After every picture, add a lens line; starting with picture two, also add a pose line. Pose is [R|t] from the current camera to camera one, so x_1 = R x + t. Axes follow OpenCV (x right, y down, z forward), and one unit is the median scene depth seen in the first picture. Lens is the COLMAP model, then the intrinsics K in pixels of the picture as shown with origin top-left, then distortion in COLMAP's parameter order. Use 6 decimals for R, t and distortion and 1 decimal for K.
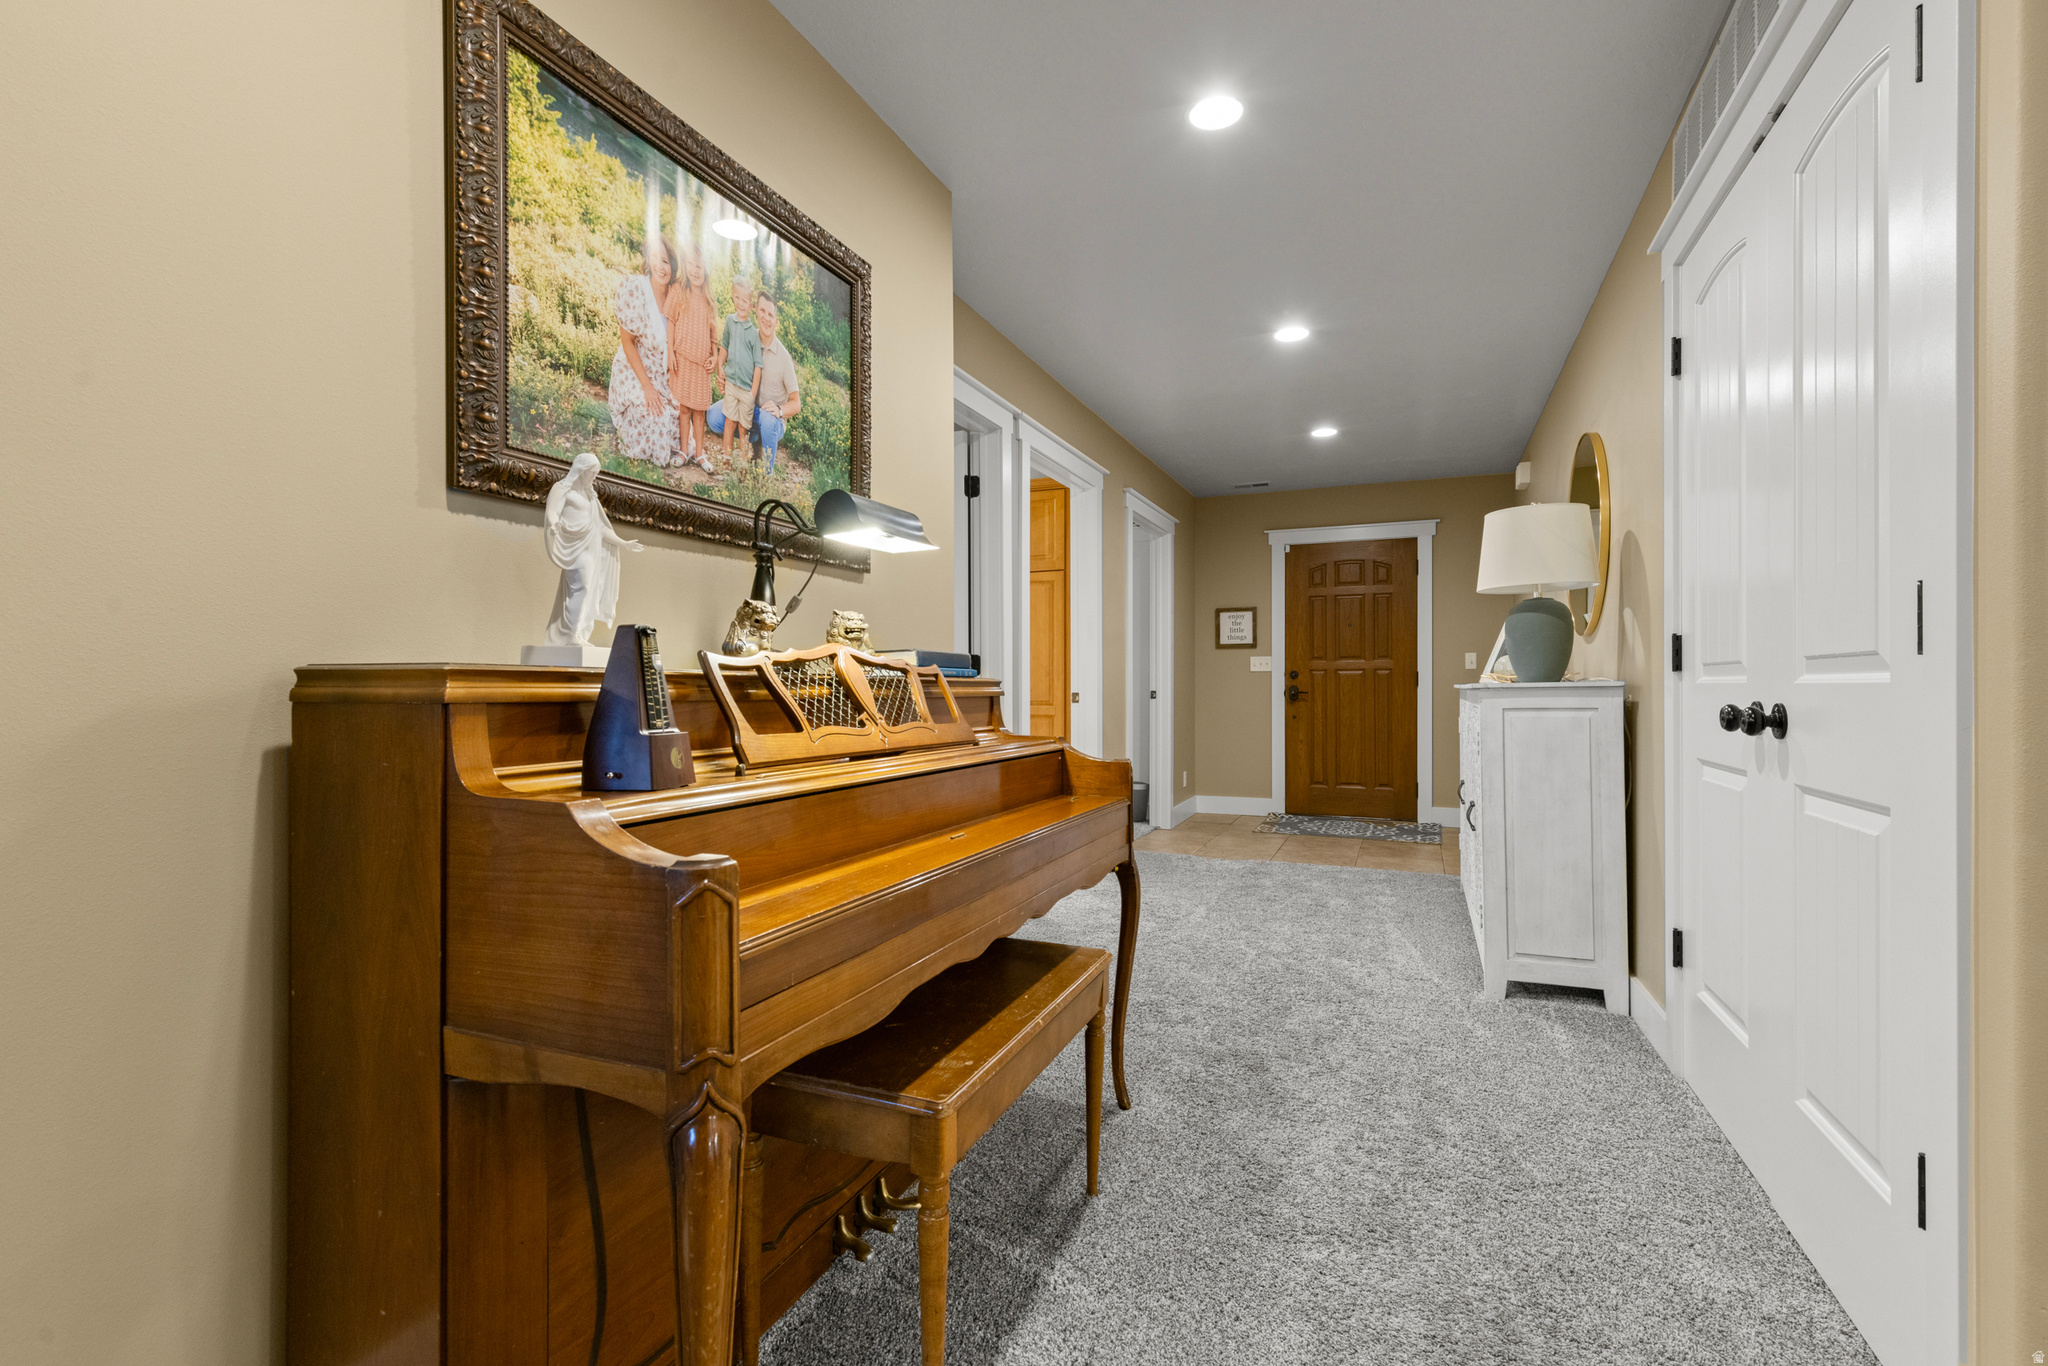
lens RADIAL K [[908.5, 0, 1024.0], [0, 908.5, 683.0], [0, 0, 1]] dist [-0.001089, -0.000153]
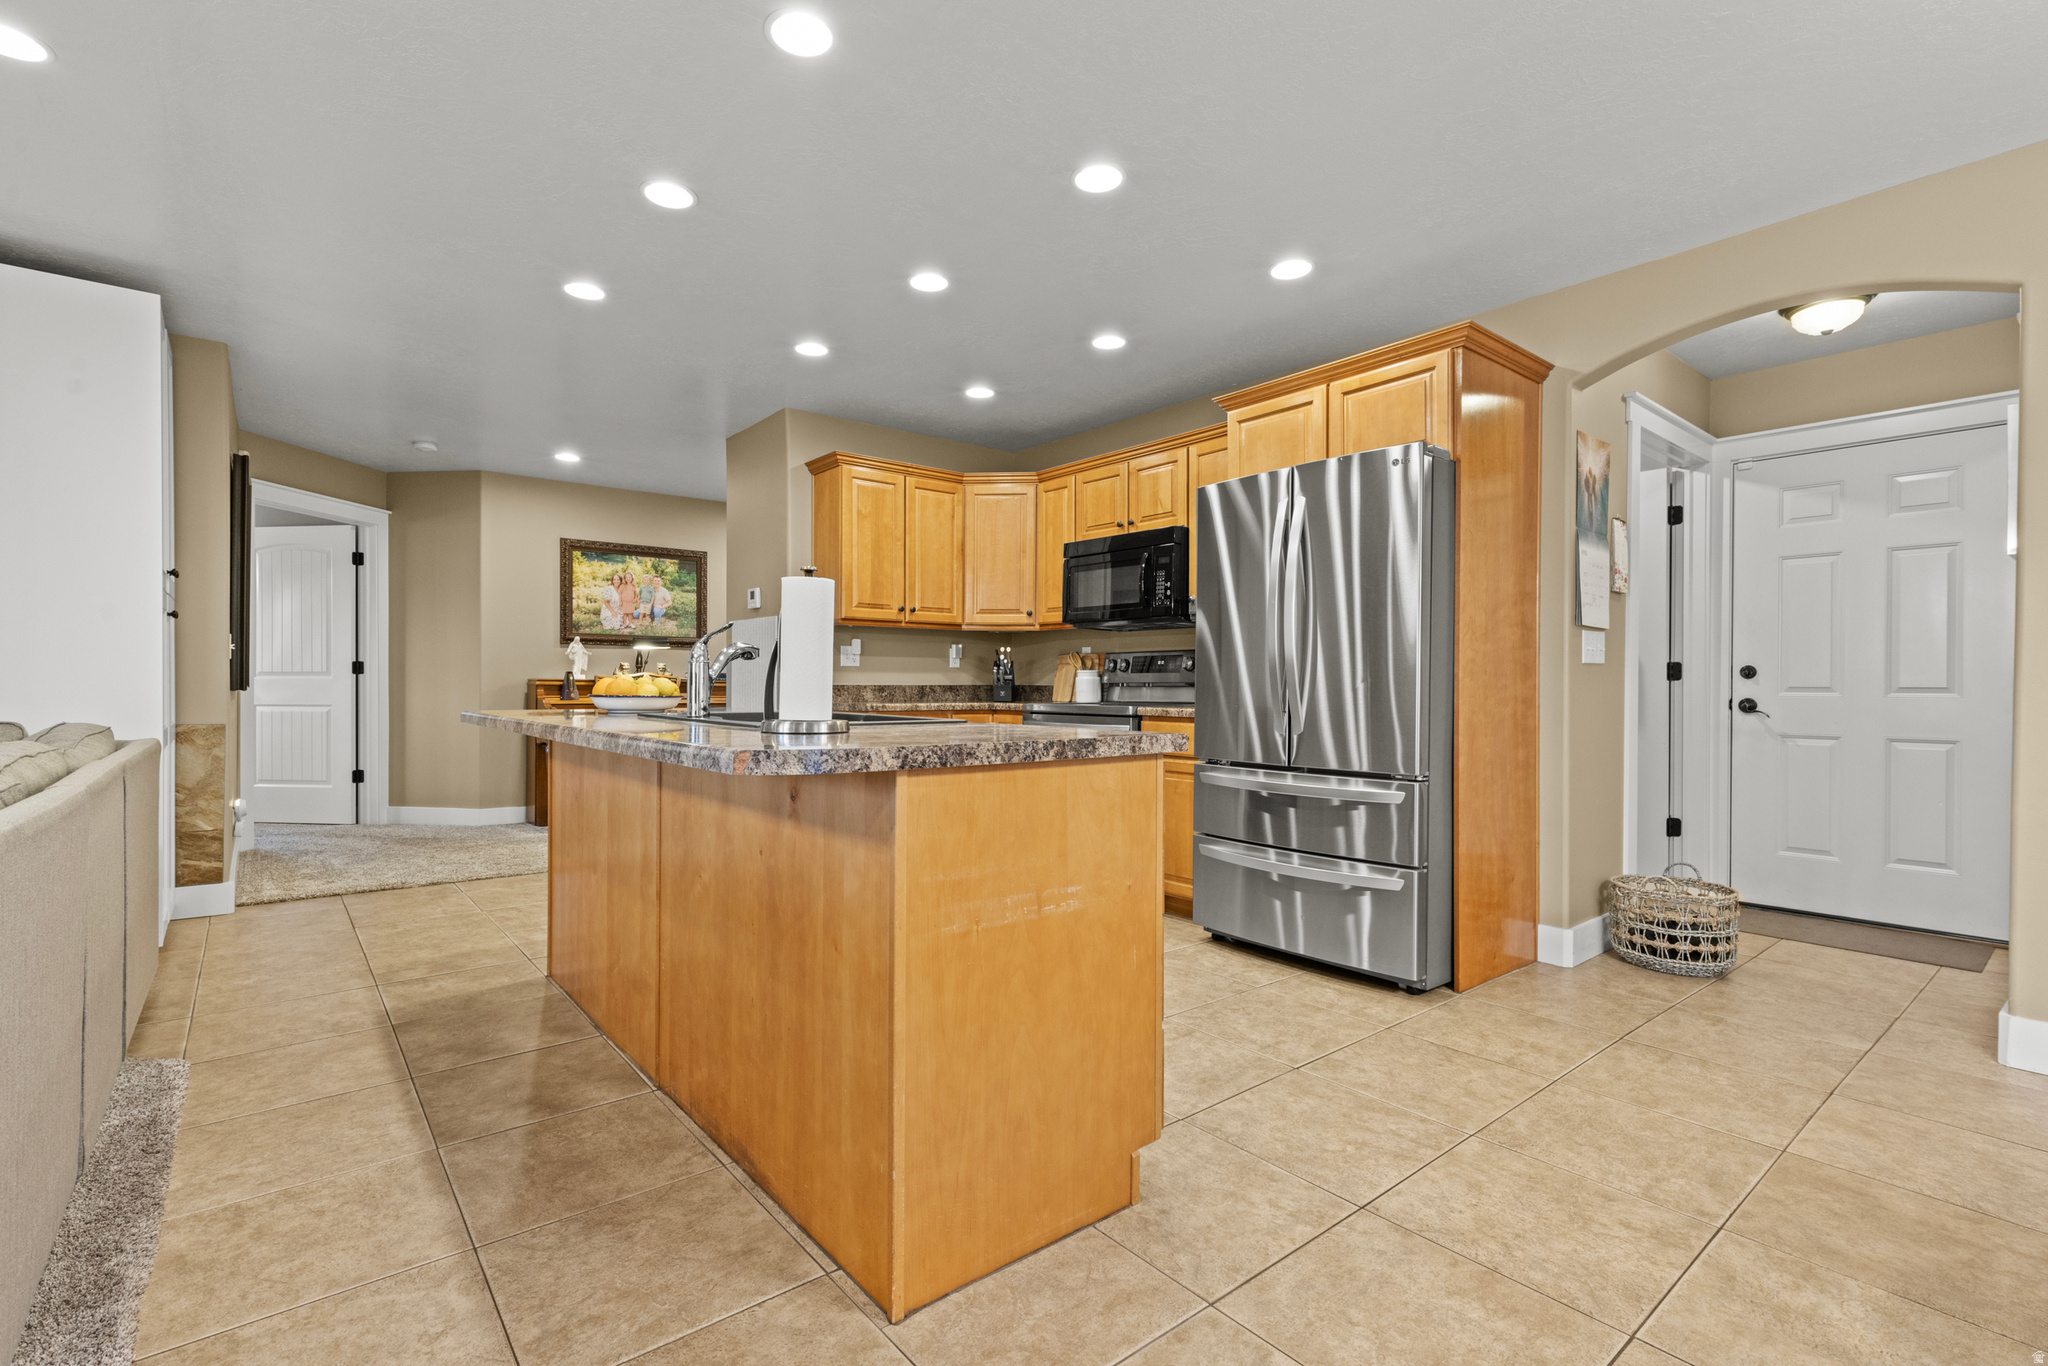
lens RADIAL K [[929.6, 0, 1031.1], [0, 929.6, 688.7], [0, 0, 1]] dist [0.009504, -0.000305]
pose [[0.880731, 0.007506, -0.473558, 3.441286], [-0.005373, 0.999968, 0.005857, -0.003797], [0.473587, -0.002614, 0.880743, -1.941551]]
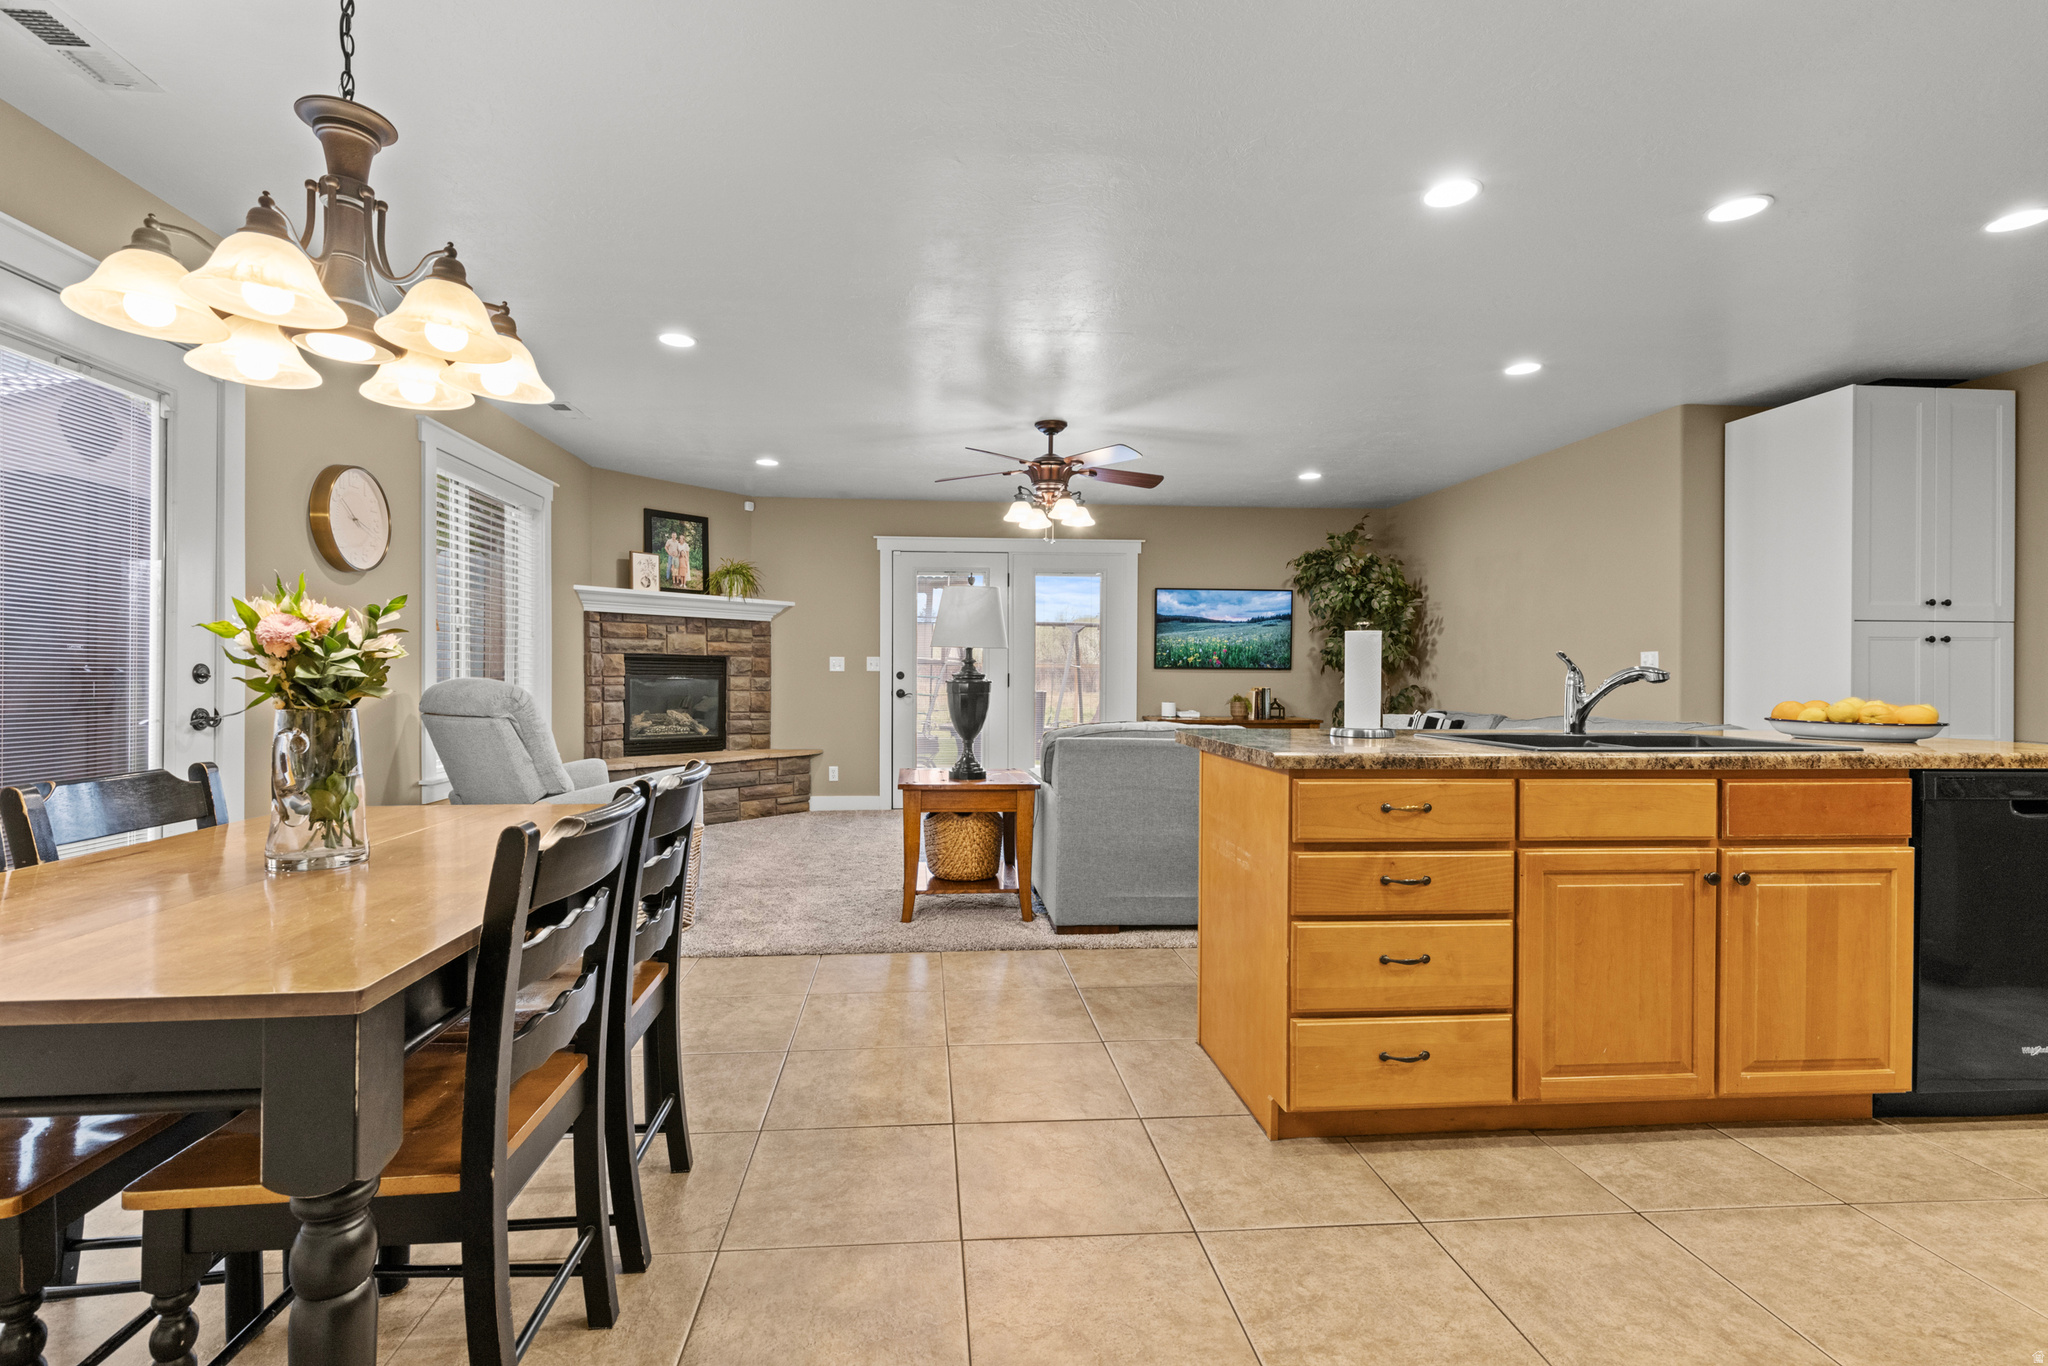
lens RADIAL K [[922.1, 0, 998.2], [0, 922.1, 676.7], [0, 0, 1]] dist [0.001625, 0.000005]
pose [[-0.891580, -0.003323, -0.452852, 4.011743], [-0.005637, 0.999977, 0.003762, -0.052121], [0.452829, 0.005907, -0.891578, 0.220576]]
